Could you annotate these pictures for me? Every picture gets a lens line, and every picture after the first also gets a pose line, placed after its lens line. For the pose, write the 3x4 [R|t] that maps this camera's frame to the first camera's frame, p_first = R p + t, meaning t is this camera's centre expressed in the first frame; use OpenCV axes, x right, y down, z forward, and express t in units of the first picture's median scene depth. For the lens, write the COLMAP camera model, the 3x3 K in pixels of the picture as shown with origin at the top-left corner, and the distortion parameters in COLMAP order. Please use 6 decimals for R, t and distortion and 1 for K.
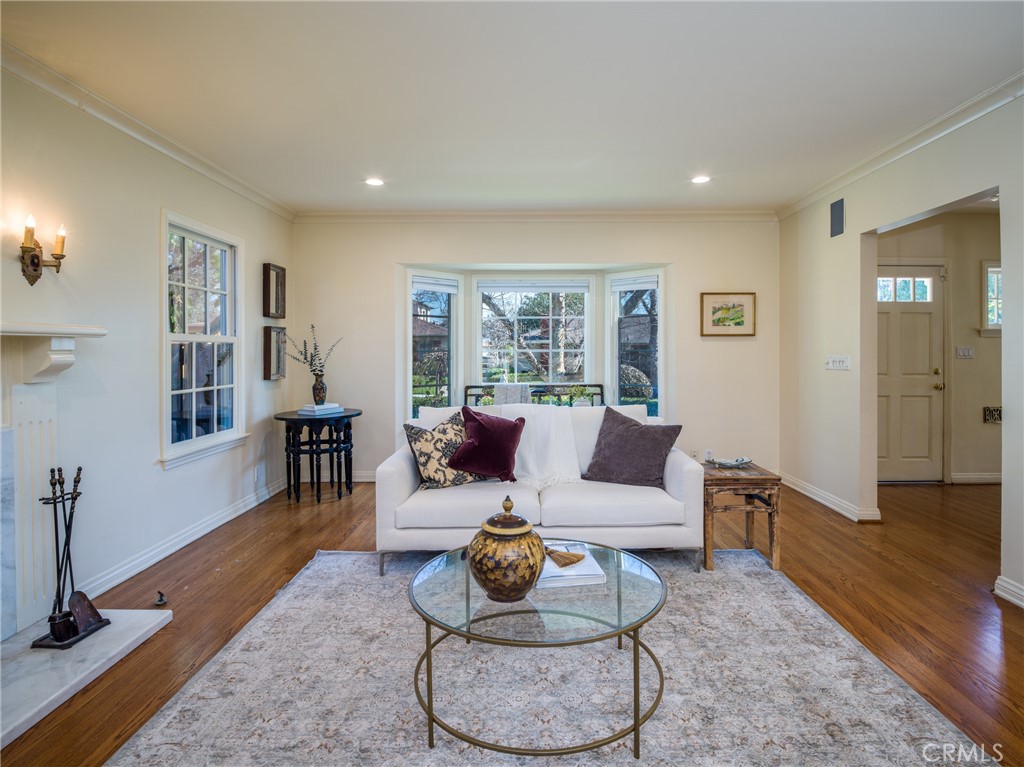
lens RADIAL K [[559.8, 0, 512.1], [0, 559.8, 353.6], [0, 0, 1]] dist [0.001211, -0.024735]
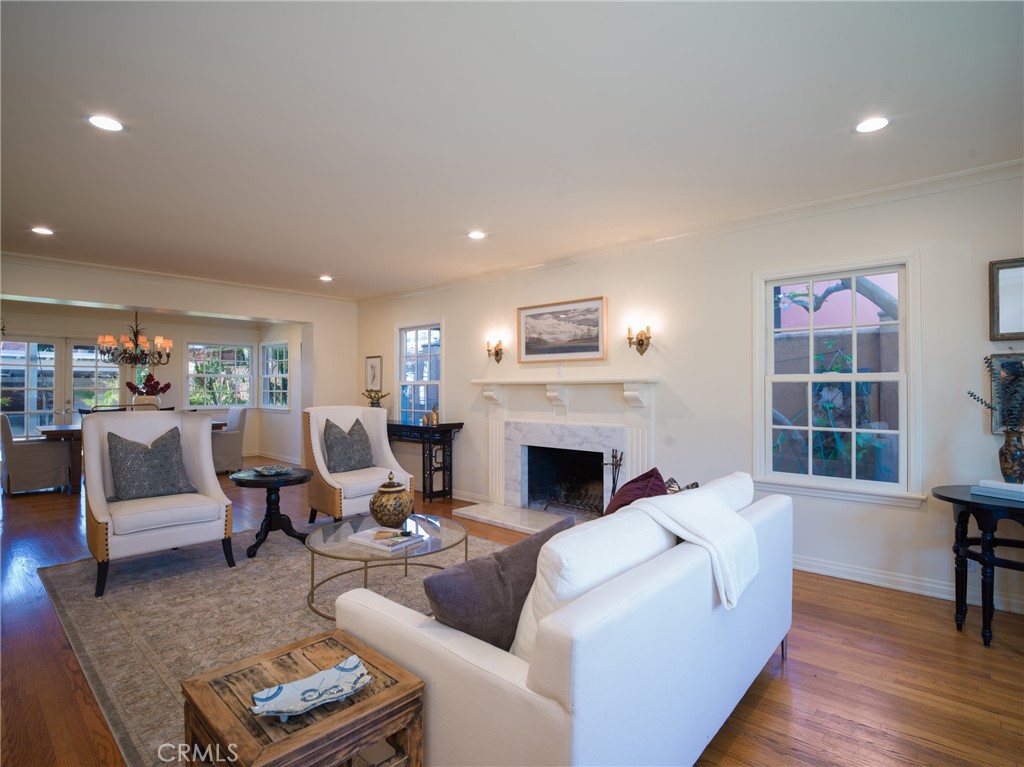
lens RADIAL K [[510.2, 0, 509.8], [0, 510.2, 382.4], [0, 0, 1]] dist [-0.002925, -0.019417]
pose [[-0.653199, 0.002137, -0.757183, 0.560826], [0.003574, 0.999994, -0.000261, -0.023406], [0.757177, -0.002877, -0.653203, 1.331767]]
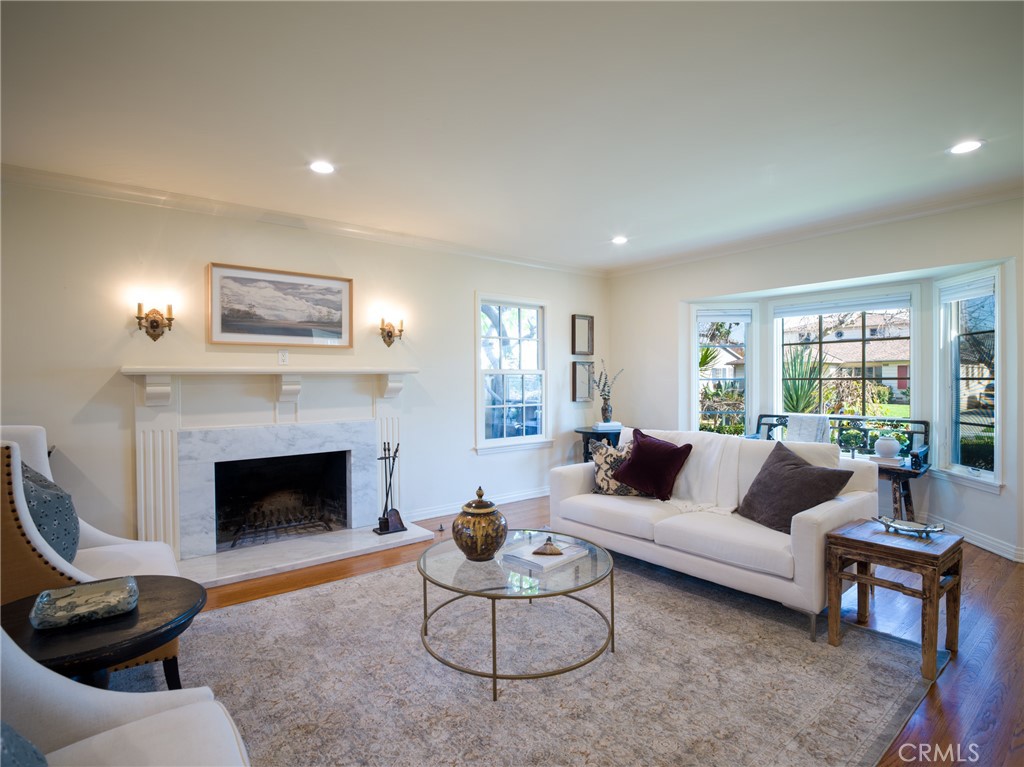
lens RADIAL K [[510.2, 0, 509.8], [0, 510.2, 382.4], [0, 0, 1]] dist [-0.002925, -0.019417]
pose [[0.635110, 0.003664, -0.772413, 0.574430], [0.000420, 0.999987, 0.005089, -0.006791], [0.772422, -0.003556, 0.635100, 0.141100]]
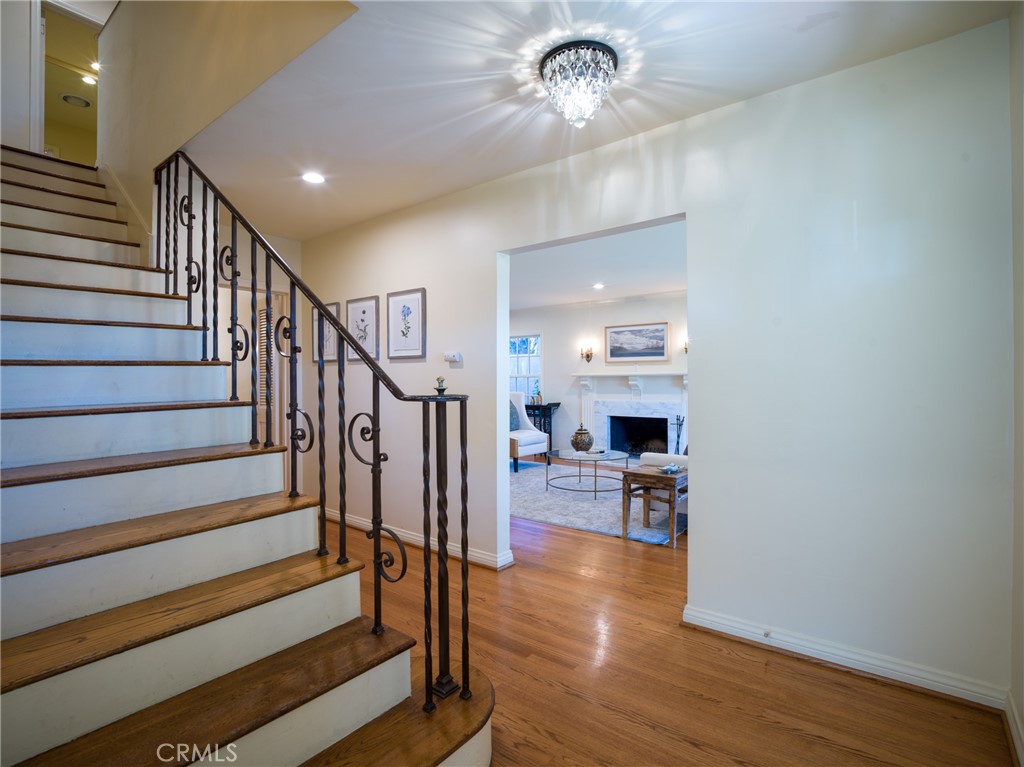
lens RADIAL K [[510.2, 0, 509.8], [0, 510.2, 382.4], [0, 0, 1]] dist [-0.002925, -0.019417]
pose [[-0.592302, 0.013021, -0.805611, 1.559837], [0.006123, 0.999913, 0.011659, -0.020969], [0.805693, 0.001973, -0.592330, 1.391020]]
